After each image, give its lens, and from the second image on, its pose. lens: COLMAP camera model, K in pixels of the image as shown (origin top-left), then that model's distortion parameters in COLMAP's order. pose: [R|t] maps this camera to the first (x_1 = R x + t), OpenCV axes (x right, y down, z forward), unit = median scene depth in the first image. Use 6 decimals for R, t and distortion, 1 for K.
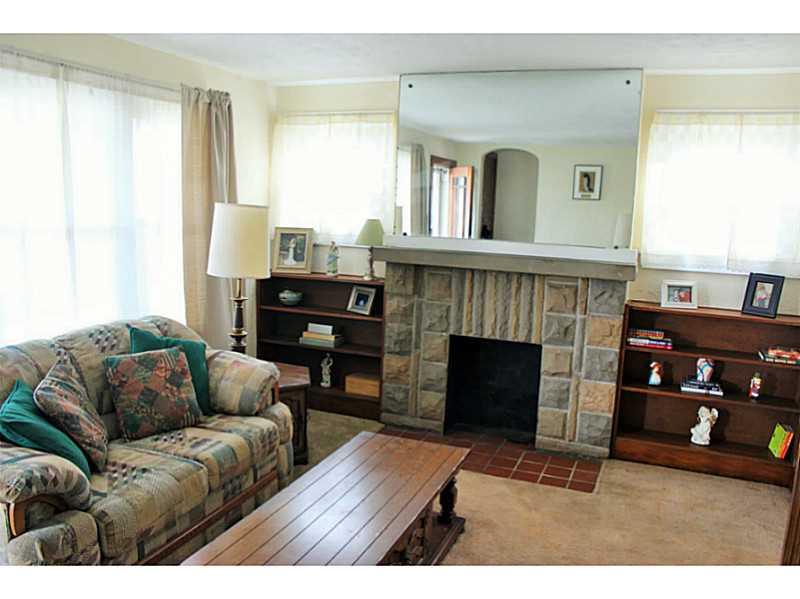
lens RADIAL K [[663.3, 0, 396.1], [0, 663.3, 302.5], [0, 0, 1]] dist [-0.162336, 0.147515]
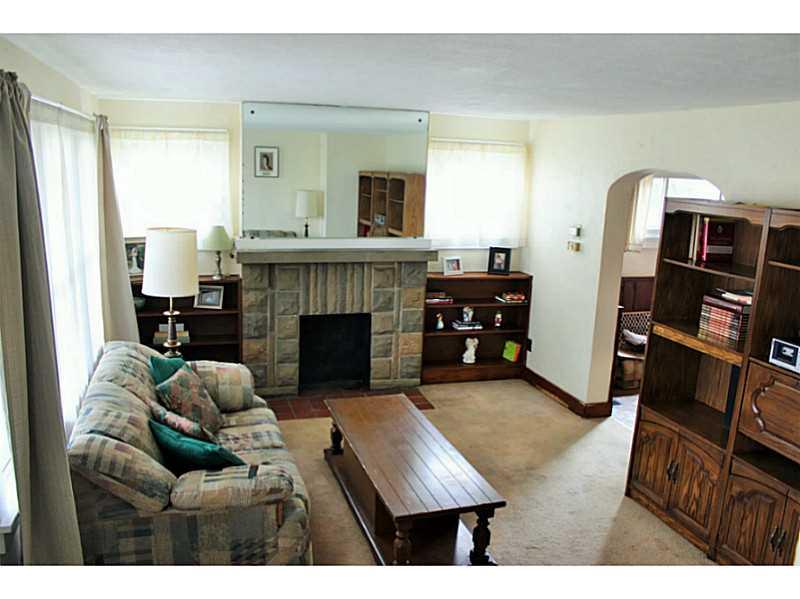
lens RADIAL K [[663.3, 0, 396.1], [0, 663.3, 302.5], [0, 0, 1]] dist [-0.162336, 0.147515]
pose [[0.775212, -0.141213, 0.615715, -0.575936], [0.090065, 0.989444, 0.113532, -0.107700], [-0.625248, -0.032557, 0.779747, -0.091821]]
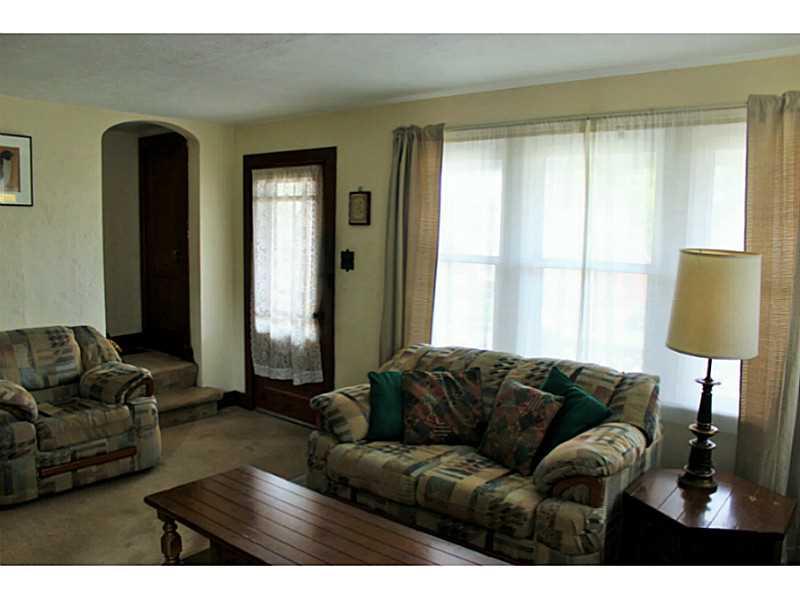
lens RADIAL K [[663.3, 0, 396.1], [0, 663.3, 302.5], [0, 0, 1]] dist [-0.162336, 0.147515]
pose [[-0.304380, 0.057890, -0.950790, 0.480545], [-0.183313, 0.975934, 0.118105, -0.101311], [0.934745, 0.210241, -0.286443, 0.798041]]
